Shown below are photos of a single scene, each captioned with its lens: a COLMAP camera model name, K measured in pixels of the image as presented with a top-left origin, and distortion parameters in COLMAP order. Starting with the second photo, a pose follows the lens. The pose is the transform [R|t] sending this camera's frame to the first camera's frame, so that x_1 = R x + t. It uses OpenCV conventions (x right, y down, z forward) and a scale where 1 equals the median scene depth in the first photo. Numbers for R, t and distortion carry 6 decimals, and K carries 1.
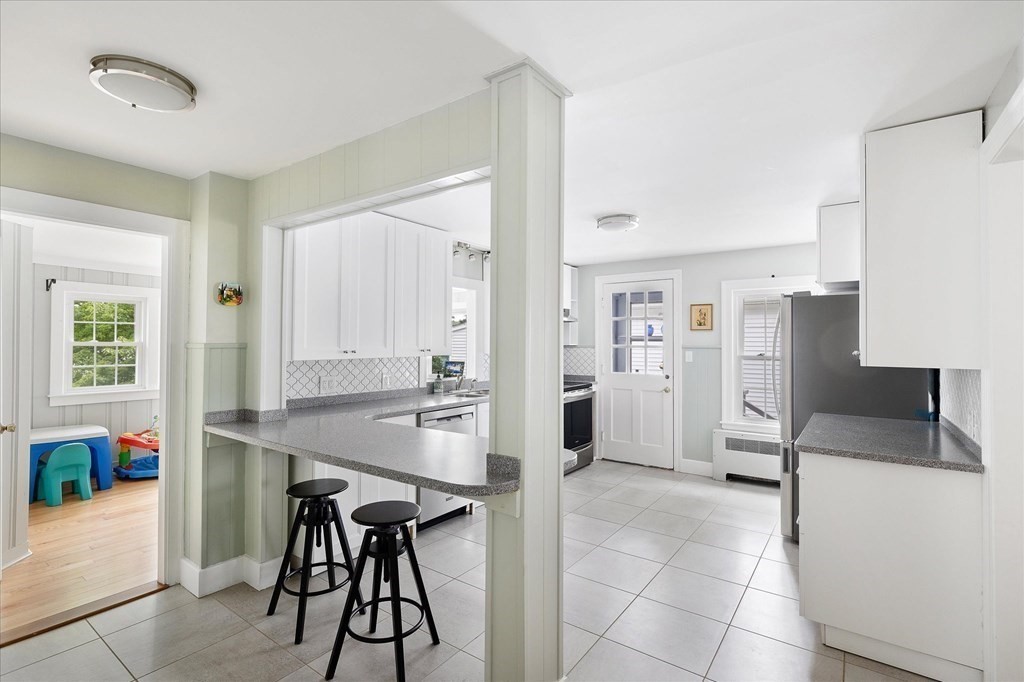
lens RADIAL K [[477.1, 0, 507.7], [0, 477.1, 341.9], [0, 0, 1]] dist [0.001081, 0.000719]
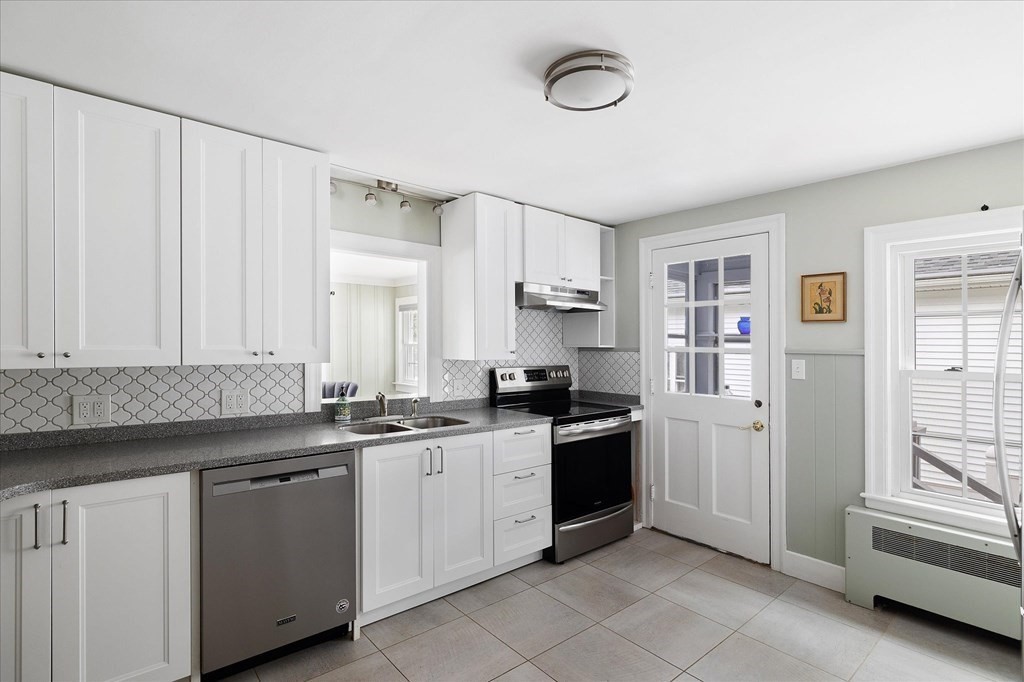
lens RADIAL K [[477.1, 0, 515.0], [0, 477.1, 340.3], [0, 0, 1]] dist [0.001081, 0.000719]
pose [[0.969723, 0.004629, -0.244163, 0.201072], [-0.006388, 0.999959, -0.006413, 0.002659], [0.244123, 0.007778, 0.969713, 0.391311]]
